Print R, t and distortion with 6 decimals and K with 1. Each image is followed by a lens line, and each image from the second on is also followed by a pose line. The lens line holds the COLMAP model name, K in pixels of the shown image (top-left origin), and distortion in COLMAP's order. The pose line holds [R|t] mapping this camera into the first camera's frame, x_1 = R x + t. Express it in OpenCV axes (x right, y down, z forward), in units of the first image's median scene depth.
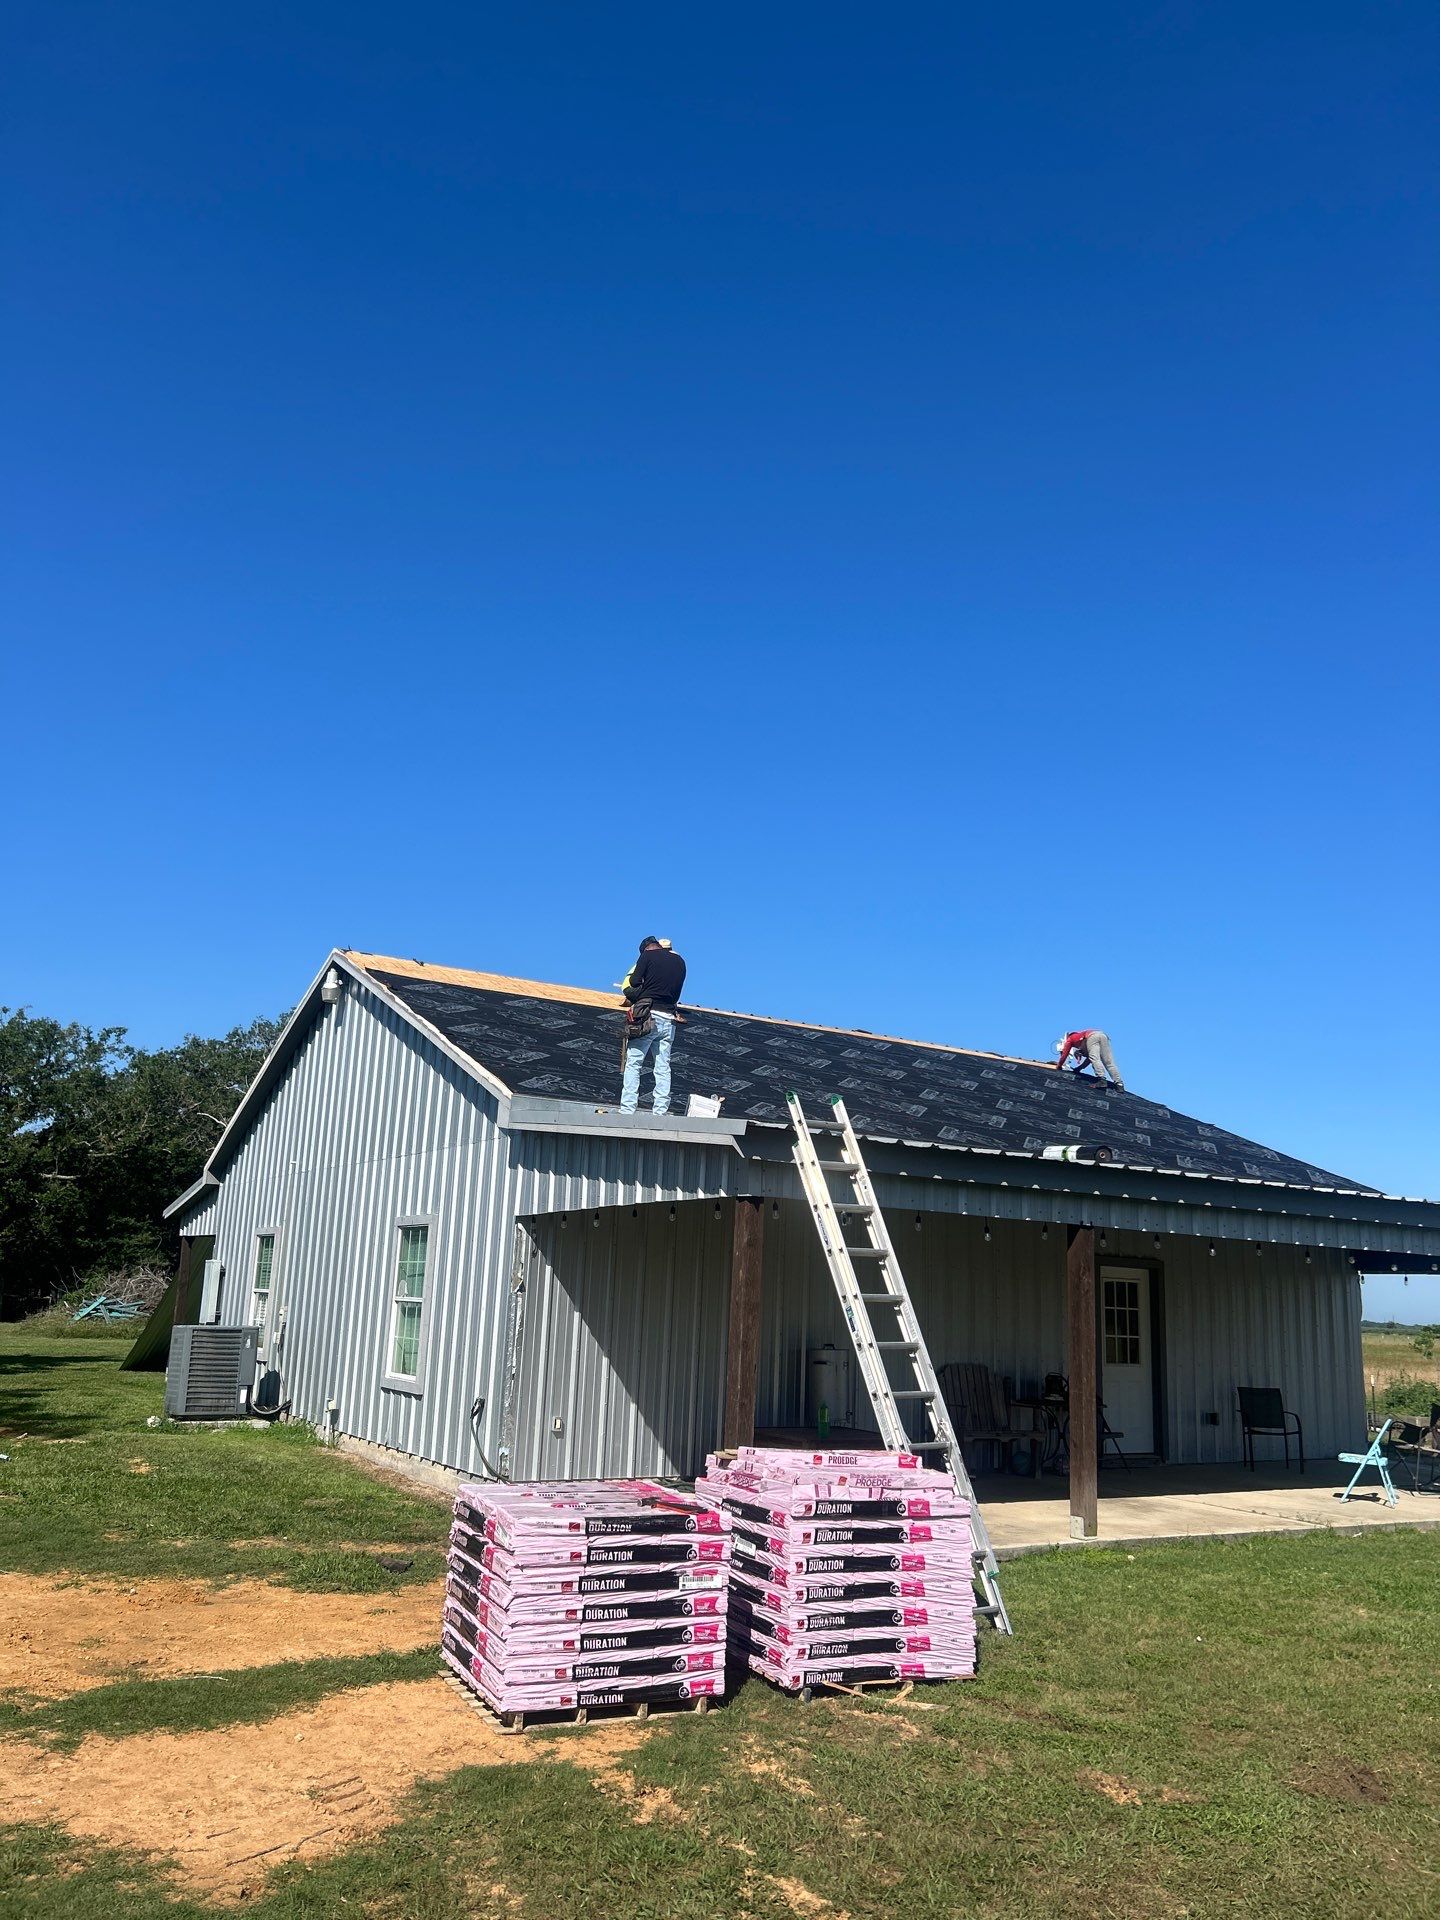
lens RADIAL K [[1462.7, 0, 720.0], [0, 1462.7, 960.0], [0, 0, 1]] dist [0.080680, -0.081801]
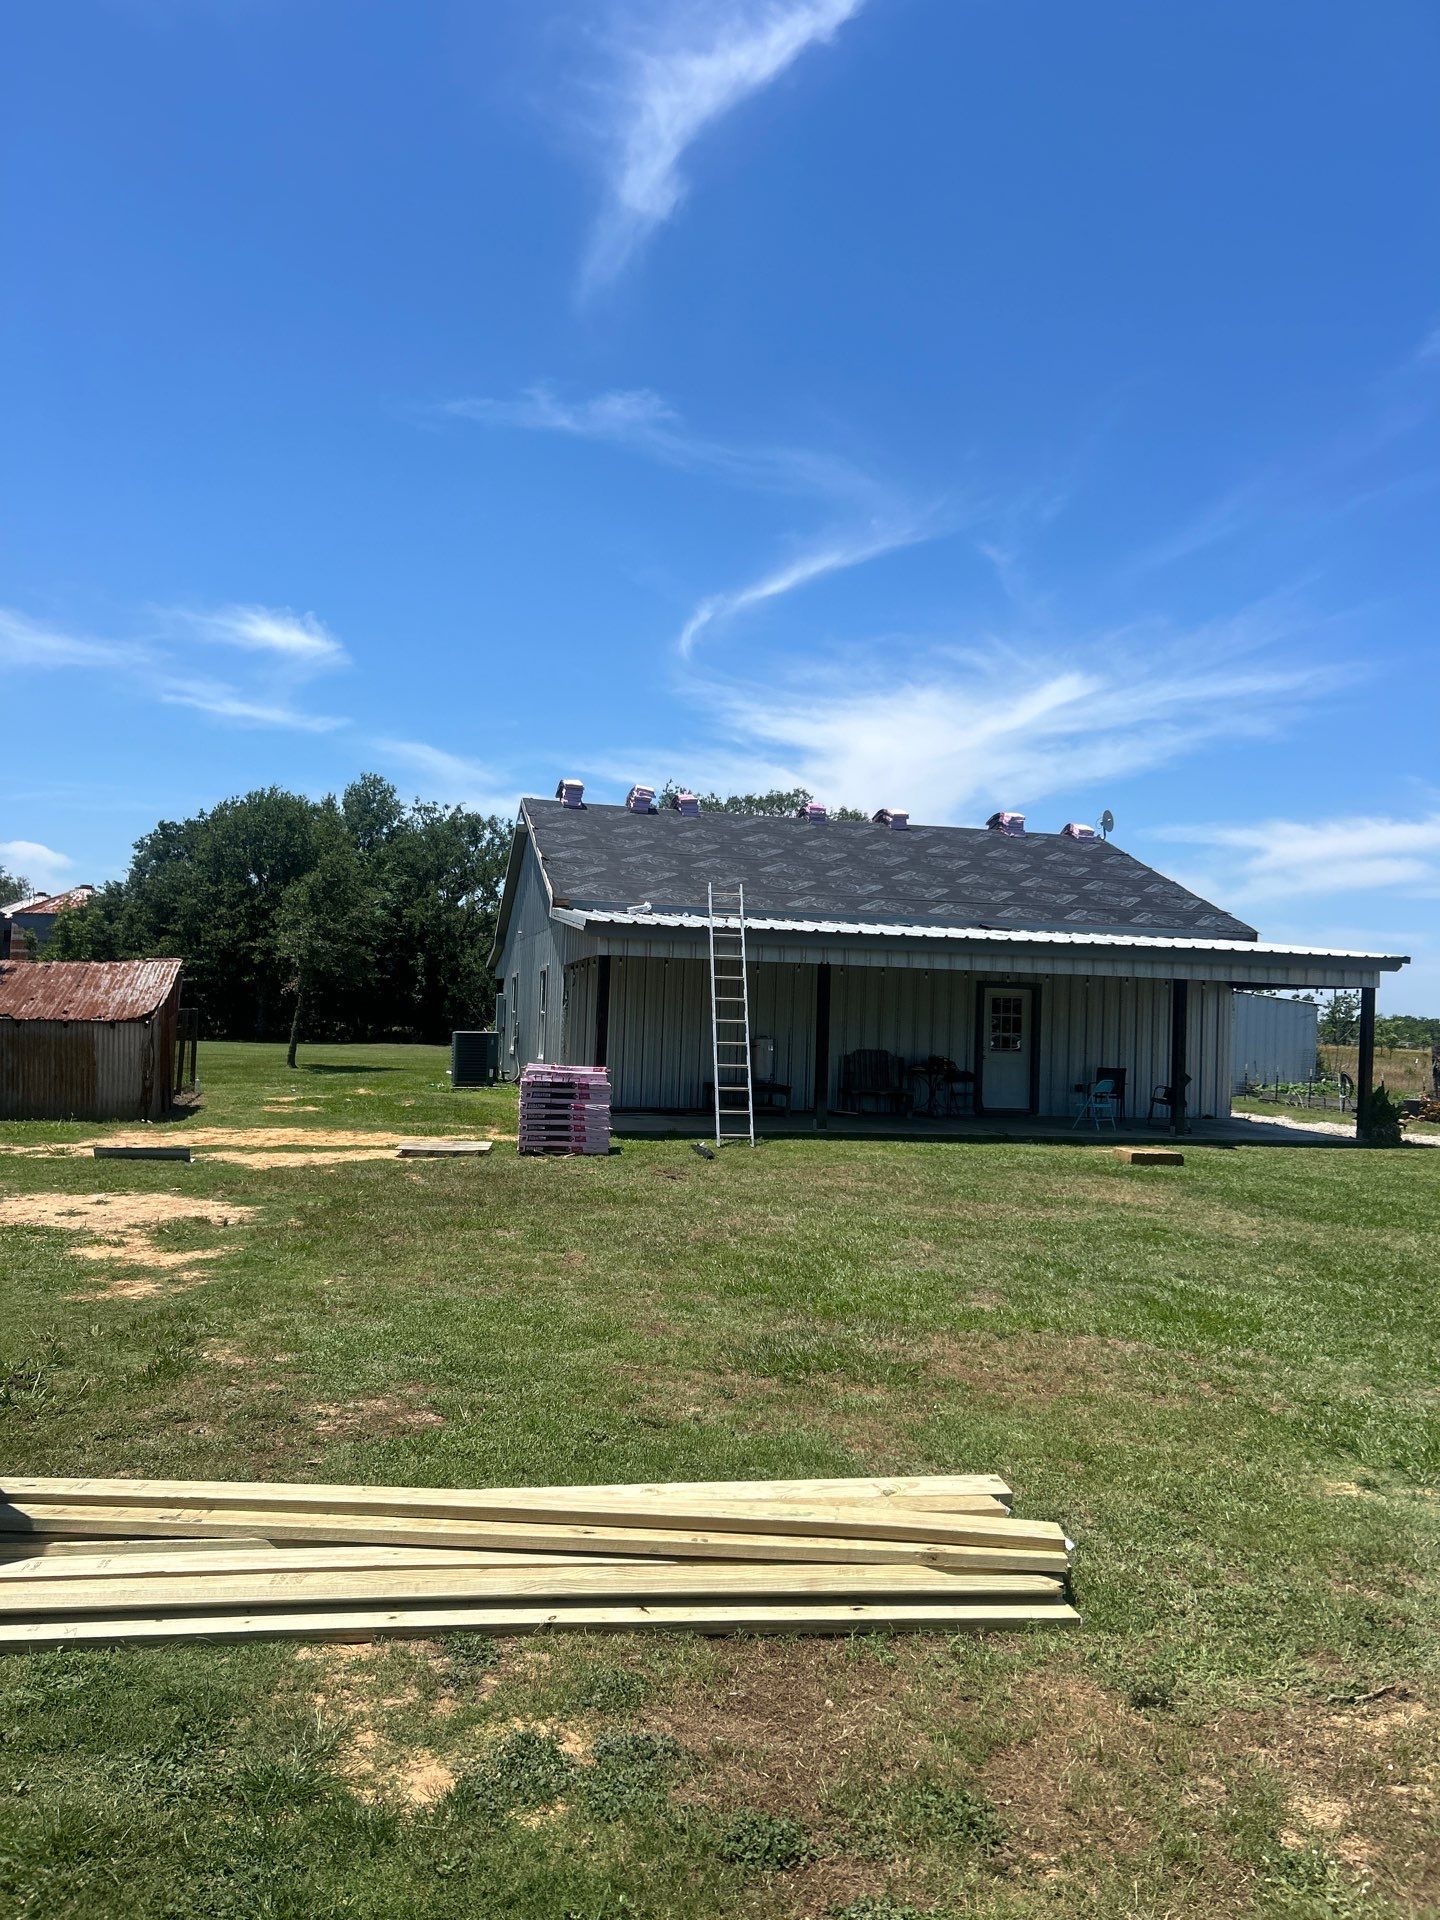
lens RADIAL K [[1570.1, 0, 770.7], [0, 1570.1, 968.3], [0, 0, 1]] dist [0.062523, -0.007290]
pose [[0.947839, -0.017284, -0.318282, 0.556132], [0.074091, 0.983126, 0.167254, -0.093370], [0.310020, -0.182112, 0.933125, -0.545685]]
